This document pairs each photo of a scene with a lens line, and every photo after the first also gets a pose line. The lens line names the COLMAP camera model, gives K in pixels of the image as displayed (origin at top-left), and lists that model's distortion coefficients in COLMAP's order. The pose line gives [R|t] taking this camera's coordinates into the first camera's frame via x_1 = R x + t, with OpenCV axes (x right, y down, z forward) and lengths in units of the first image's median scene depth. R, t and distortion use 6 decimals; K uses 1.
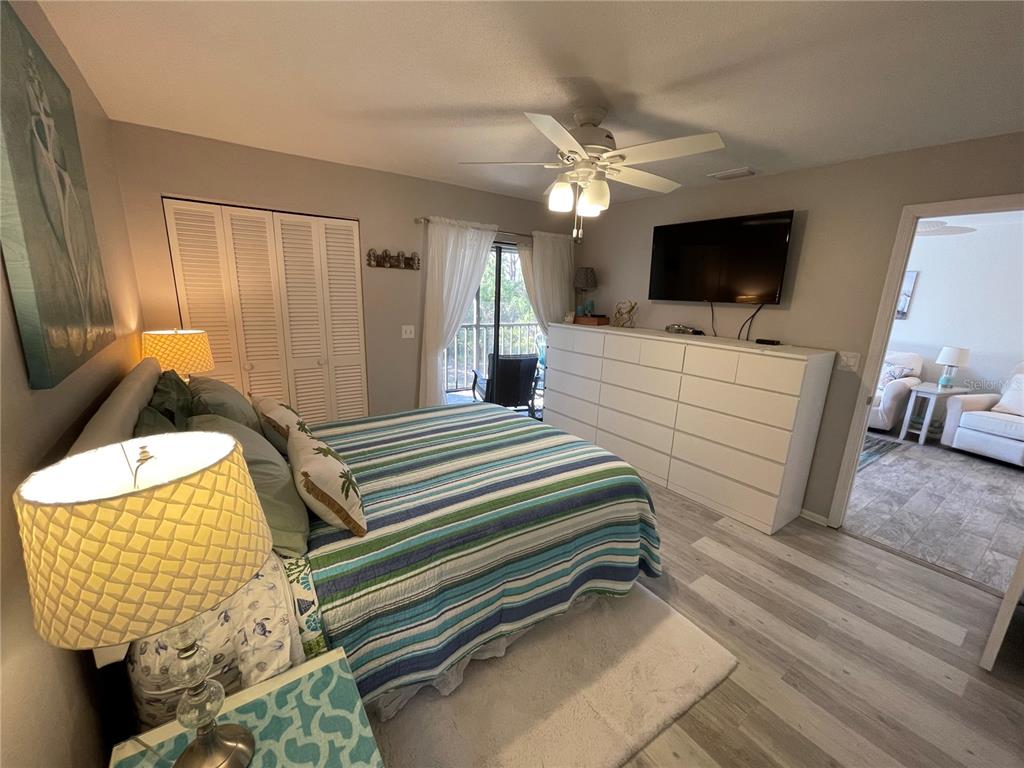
lens RADIAL K [[414.8, 0, 507.2], [0, 414.8, 388.8], [0, 0, 1]] dist [-0.001732, -0.000215]
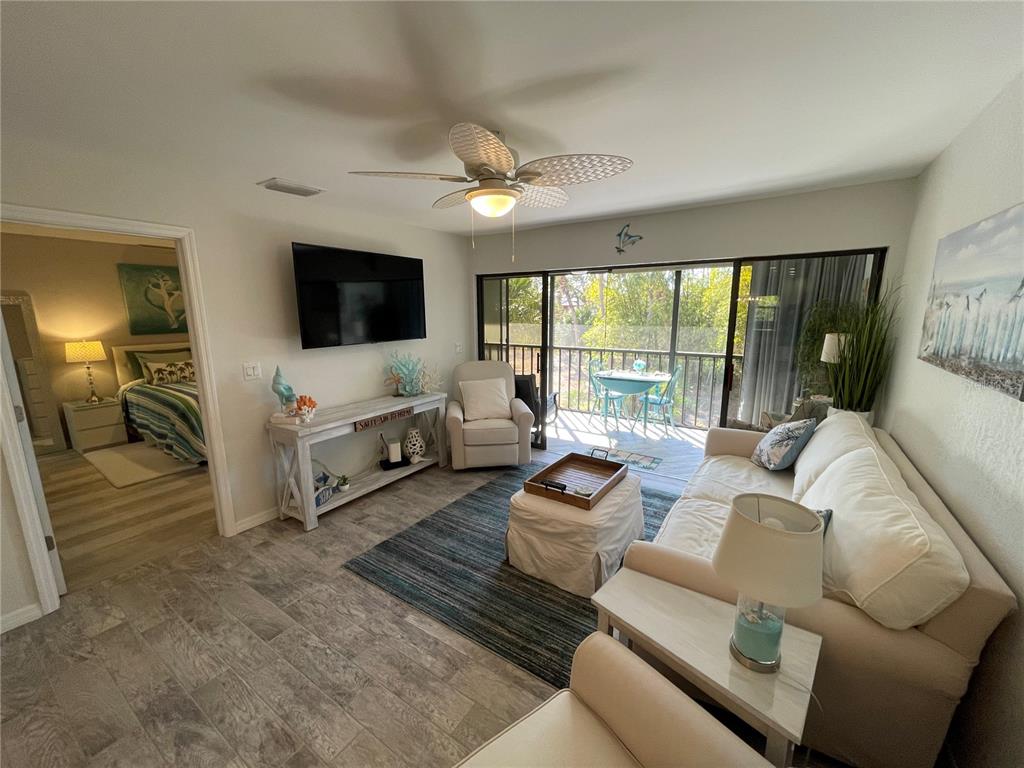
lens RADIAL K [[411.9, 0, 509.0], [0, 411.9, 386.9], [0, 0, 1]] dist [0.000486, 0.000604]
pose [[0.361263, 0.141077, -0.921730, 1.277068], [-0.203886, 0.976521, 0.069552, -0.158173], [0.909901, 0.162801, 0.381544, 0.785132]]
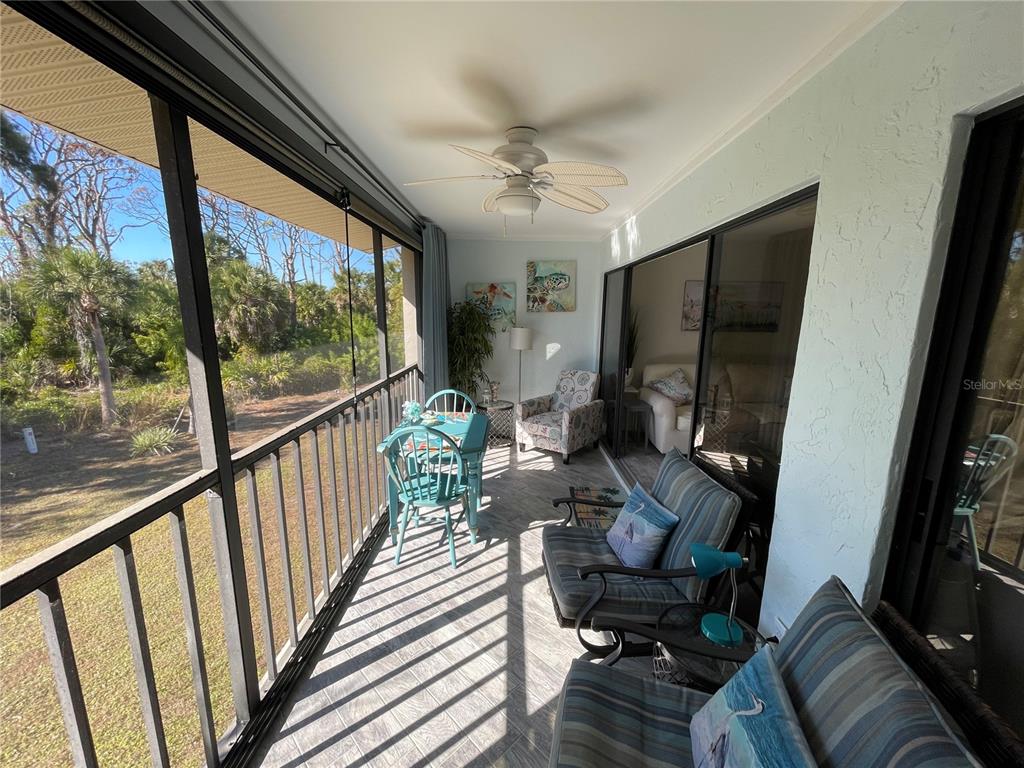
lens RADIAL K [[414.8, 0, 507.2], [0, 414.8, 388.8], [0, 0, 1]] dist [-0.001732, -0.000215]
pose [[0.584331, -0.173827, 0.792680, -0.228983], [0.199700, 0.977553, 0.067157, -0.272400], [-0.786561, 0.119057, 0.605927, 1.110792]]
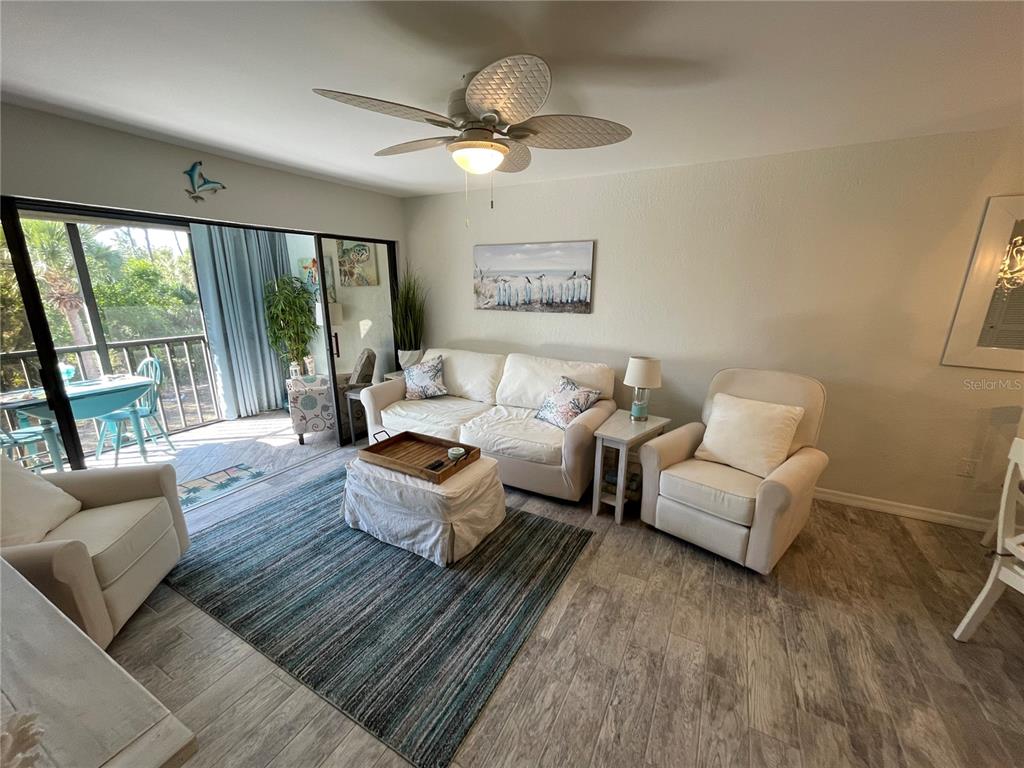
lens RADIAL K [[414.8, 0, 507.2], [0, 414.8, 388.8], [0, 0, 1]] dist [-0.001732, -0.000215]
pose [[0.896677, -0.136646, 0.421068, 0.645072], [0.128418, 0.990558, 0.047988, -0.113509], [-0.423650, 0.011043, 0.905759, 0.533729]]
